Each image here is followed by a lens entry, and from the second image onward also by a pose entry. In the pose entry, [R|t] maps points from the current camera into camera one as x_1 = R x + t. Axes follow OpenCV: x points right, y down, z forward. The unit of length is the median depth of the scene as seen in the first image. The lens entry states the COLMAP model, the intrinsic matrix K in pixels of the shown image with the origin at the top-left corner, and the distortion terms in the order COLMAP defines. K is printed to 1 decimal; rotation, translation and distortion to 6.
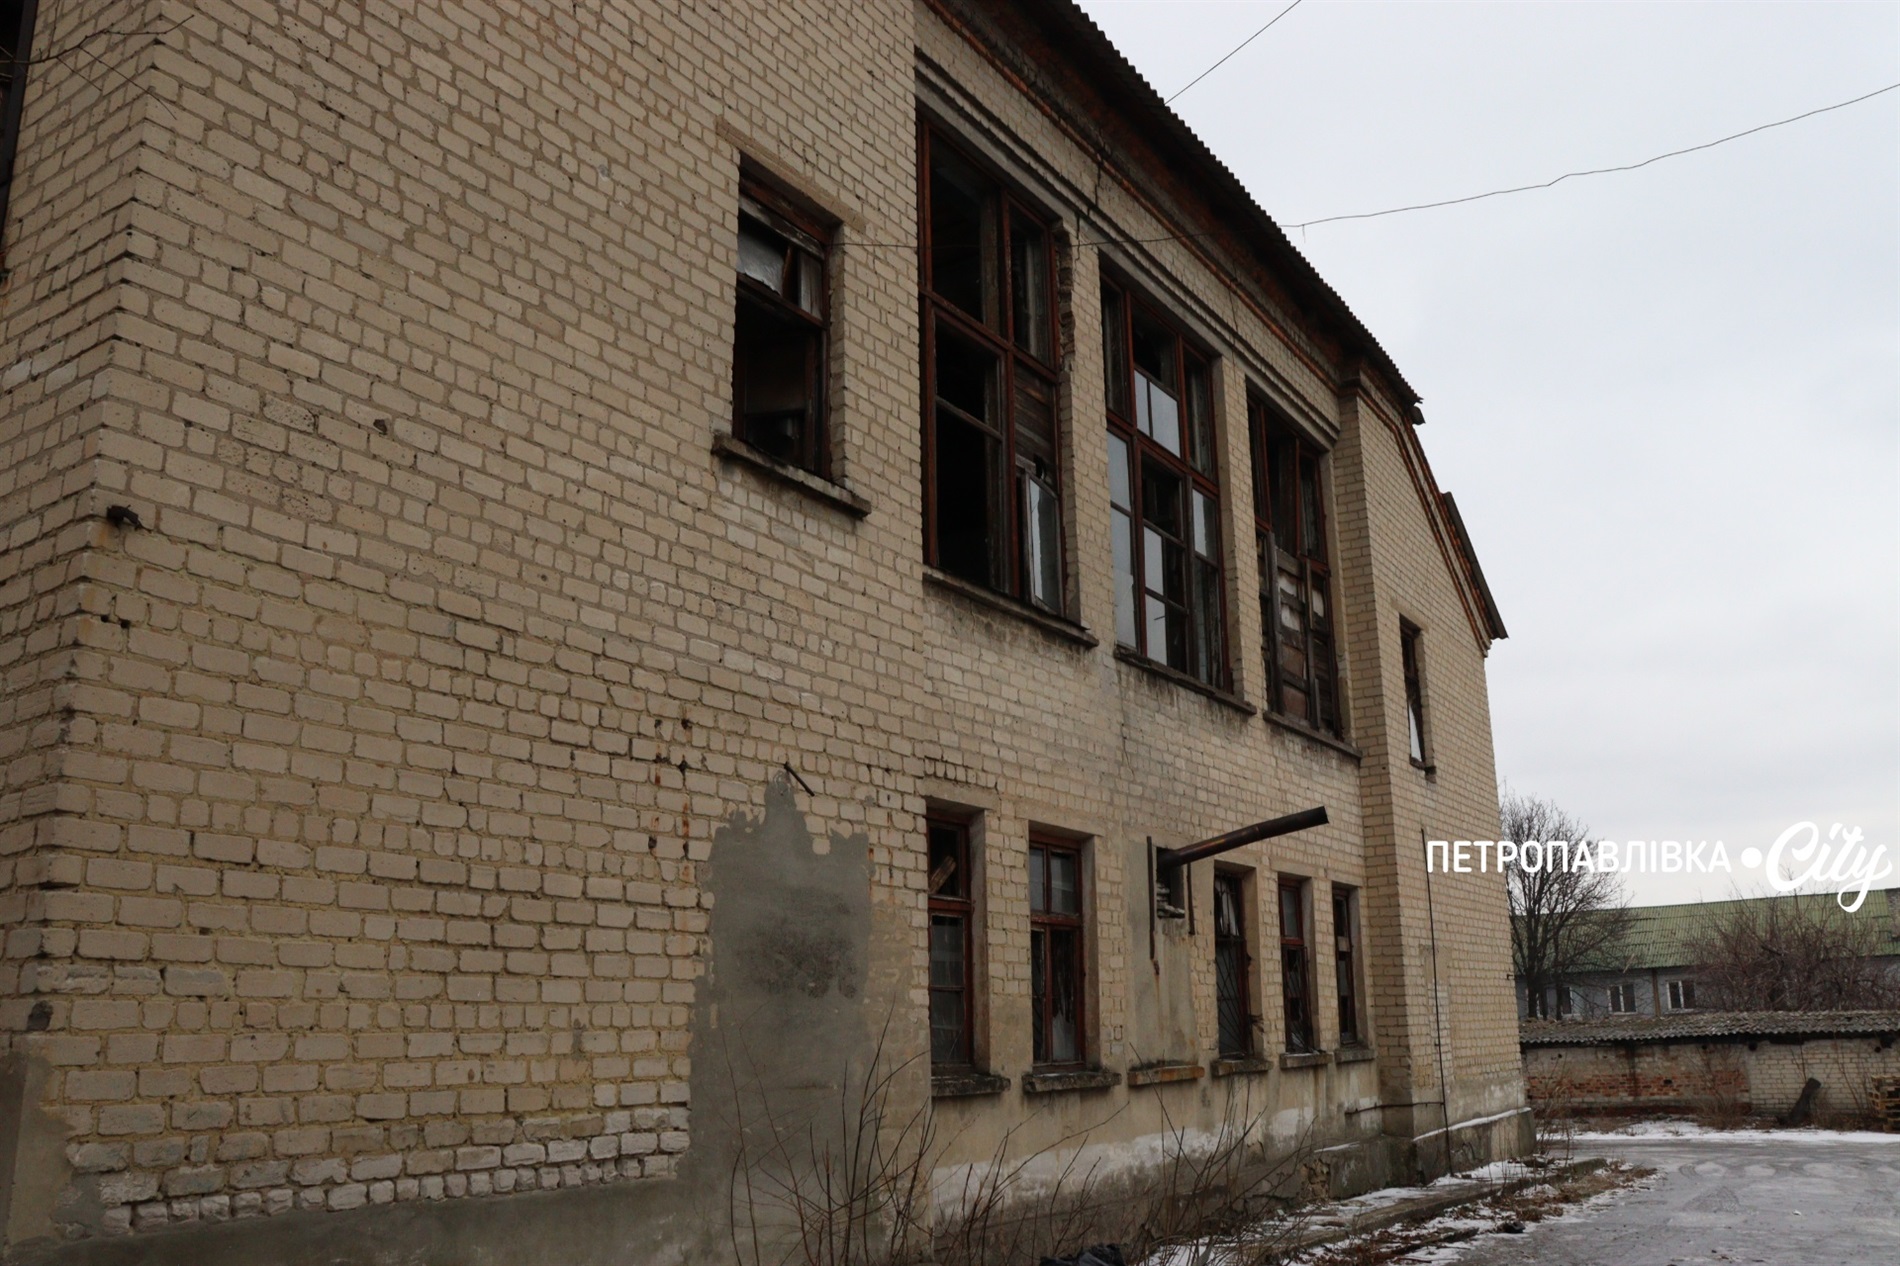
lens RADIAL K [[1557.5, 0, 953.6], [0, 1557.5, 657.0], [0, 0, 1]] dist [-0.177299, 0.170086]
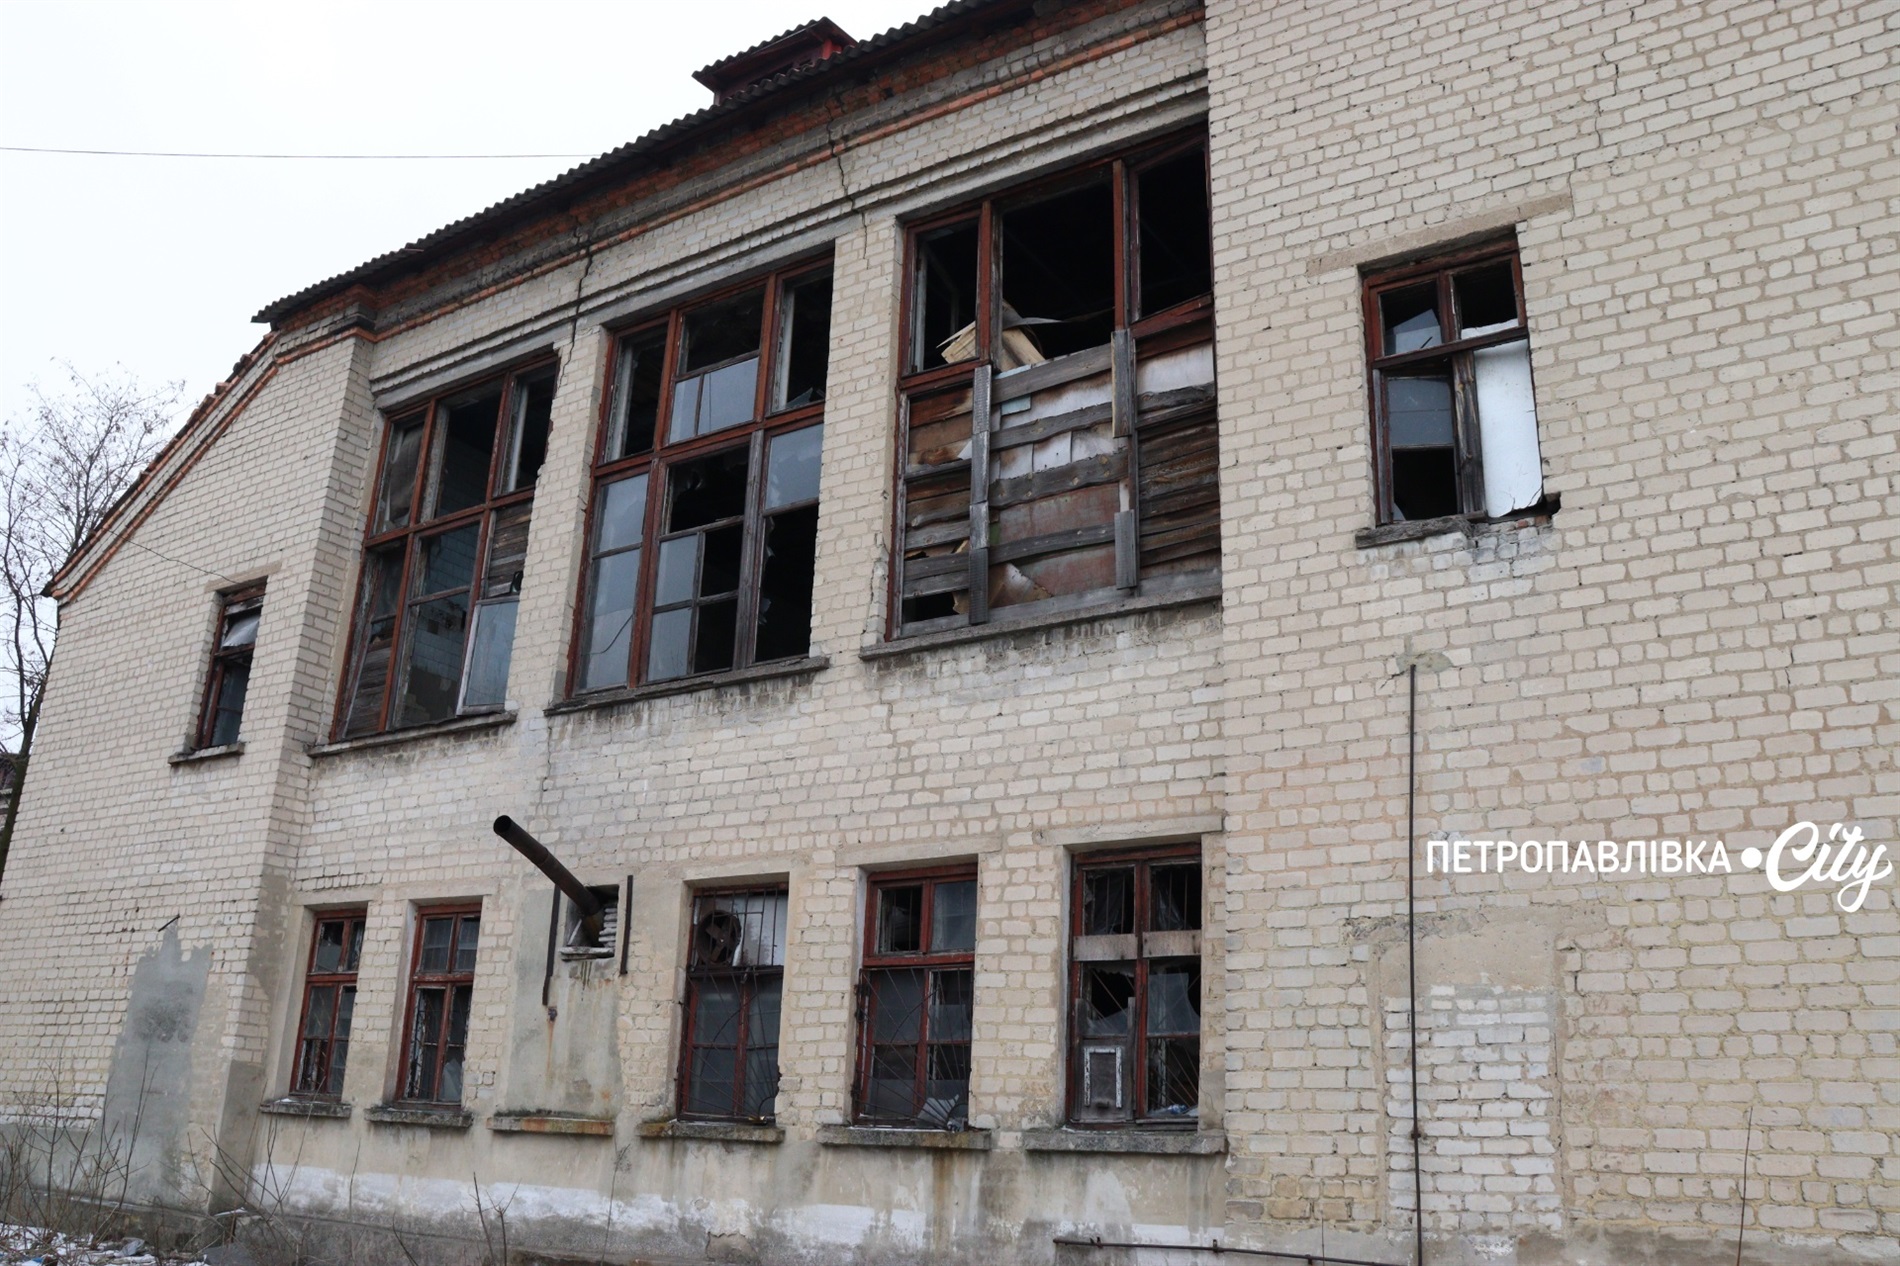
lens RADIAL K [[1557.5, 0, 953.6], [0, 1557.5, 657.0], [0, 0, 1]] dist [-0.177299, 0.170086]
pose [[-0.005849, -0.292484, -0.956253, 1.344507], [0.202221, 0.936166, -0.287577, 0.384667], [0.979322, -0.195057, 0.053671, 1.496162]]
